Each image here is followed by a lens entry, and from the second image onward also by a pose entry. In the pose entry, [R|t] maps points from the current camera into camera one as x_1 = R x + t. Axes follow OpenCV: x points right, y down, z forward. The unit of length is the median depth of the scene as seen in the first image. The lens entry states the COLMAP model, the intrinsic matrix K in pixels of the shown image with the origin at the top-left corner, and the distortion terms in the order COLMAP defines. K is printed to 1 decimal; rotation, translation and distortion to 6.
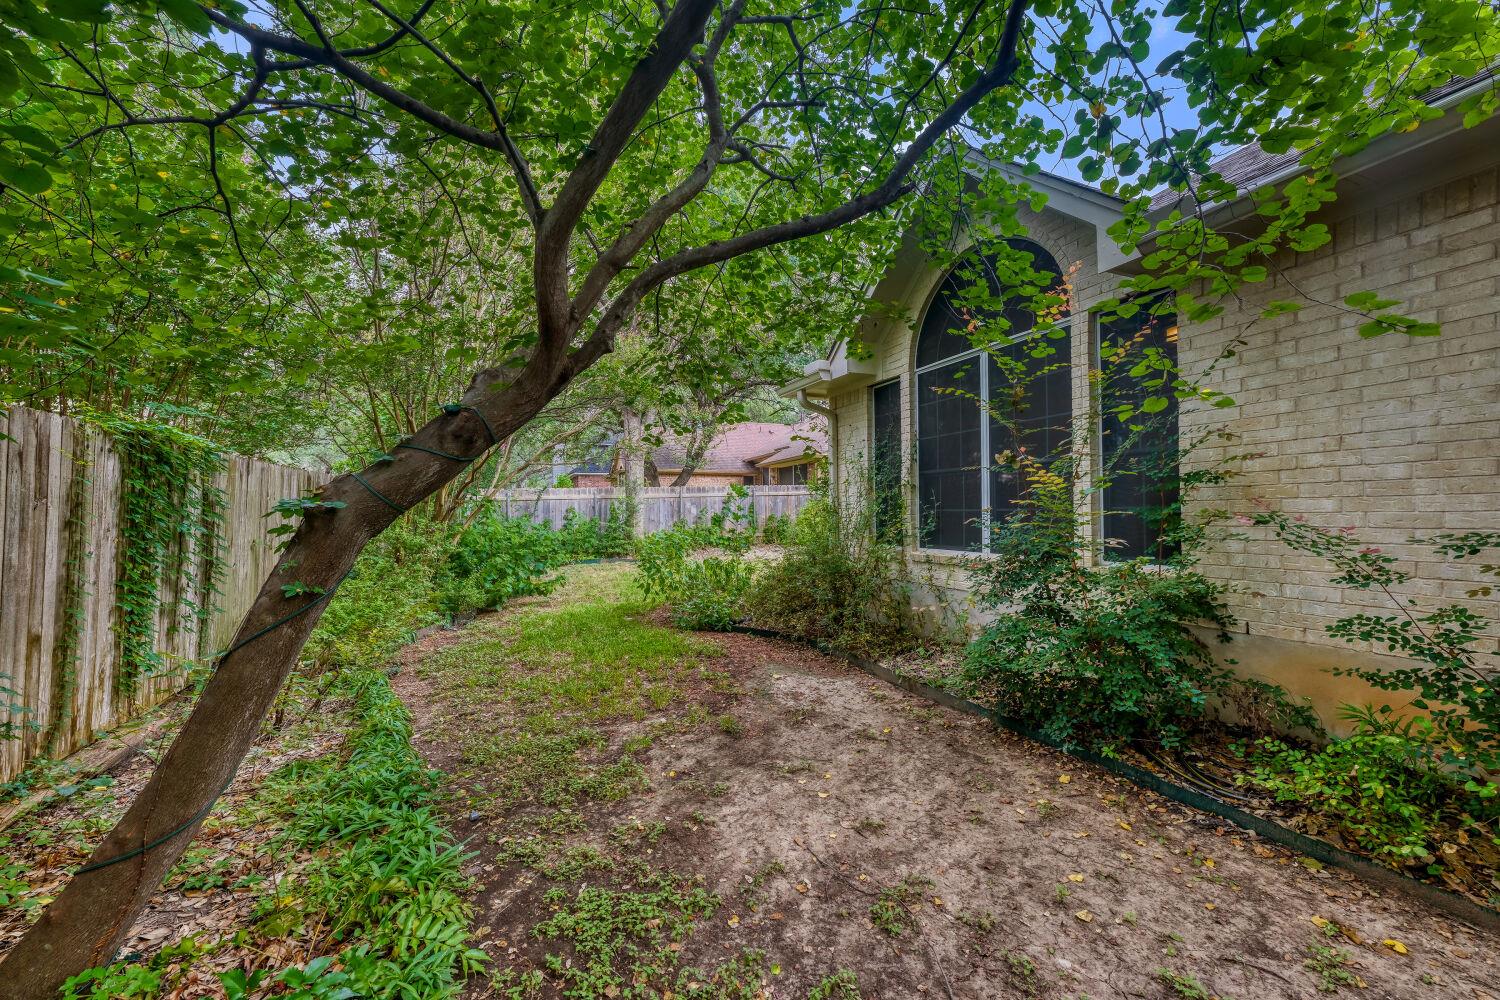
lens RADIAL K [[589.4, 0, 752.1], [0, 589.4, 503.6], [0, 0, 1]] dist [-0.001039, -0.000529]
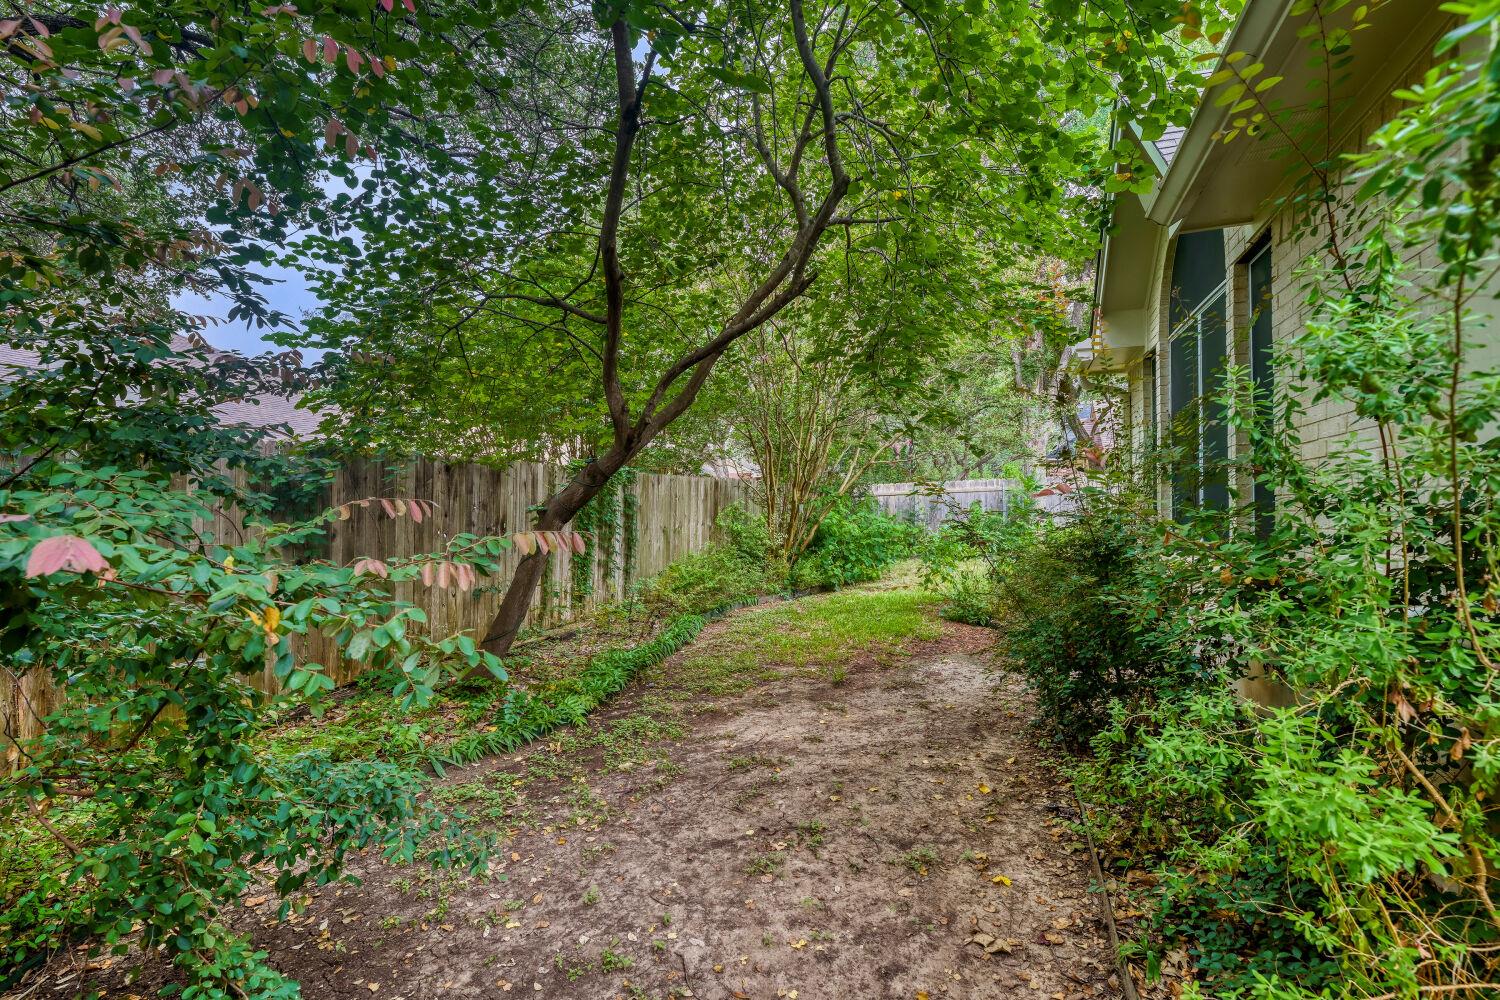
lens RADIAL K [[706.3, 0, 794.3], [0, 706.3, 499.1], [0, 0, 1]] dist [-0.001410, -0.000673]
pose [[0.728044, -0.008510, -0.685478, 0.931143], [0.013927, 0.999900, 0.002379, -0.012826], [0.685389, -0.011279, 0.728089, -0.163807]]
